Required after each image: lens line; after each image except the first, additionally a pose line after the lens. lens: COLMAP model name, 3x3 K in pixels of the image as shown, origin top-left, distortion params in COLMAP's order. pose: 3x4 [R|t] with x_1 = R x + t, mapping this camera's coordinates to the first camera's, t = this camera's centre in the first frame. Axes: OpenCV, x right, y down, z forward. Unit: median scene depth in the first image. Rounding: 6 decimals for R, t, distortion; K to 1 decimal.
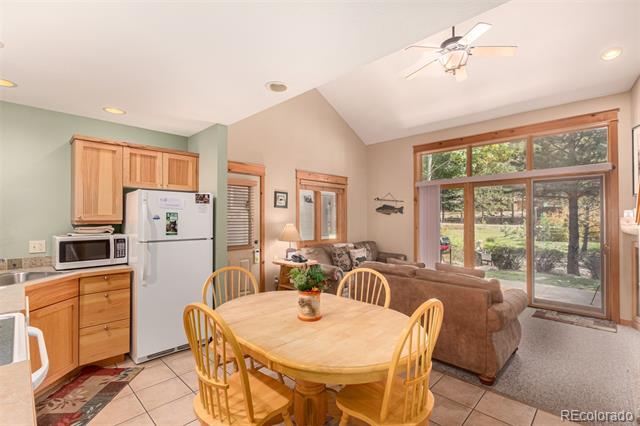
lens RADIAL K [[296.1, 0, 326.6], [0, 296.1, 211.7], [0, 0, 1]] dist [0.007670, -0.002789]
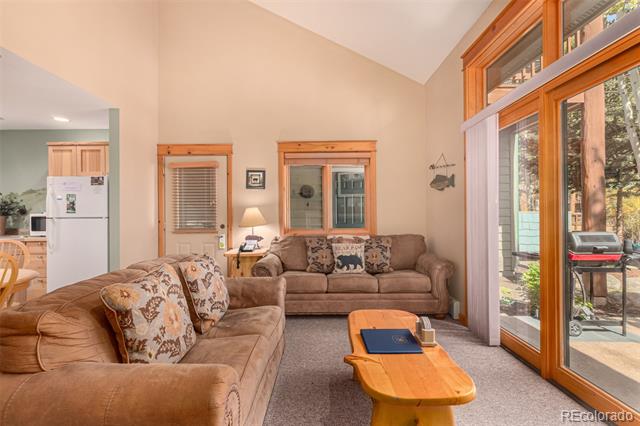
lens RADIAL K [[296.1, 0, 321.6], [0, 296.1, 212.6], [0, 0, 1]] dist [0.007670, -0.002789]
pose [[0.684632, -0.012612, -0.728780, 0.616723], [0.024841, 0.999673, 0.006036, 0.056879], [0.728466, -0.022236, 0.684721, 0.554329]]
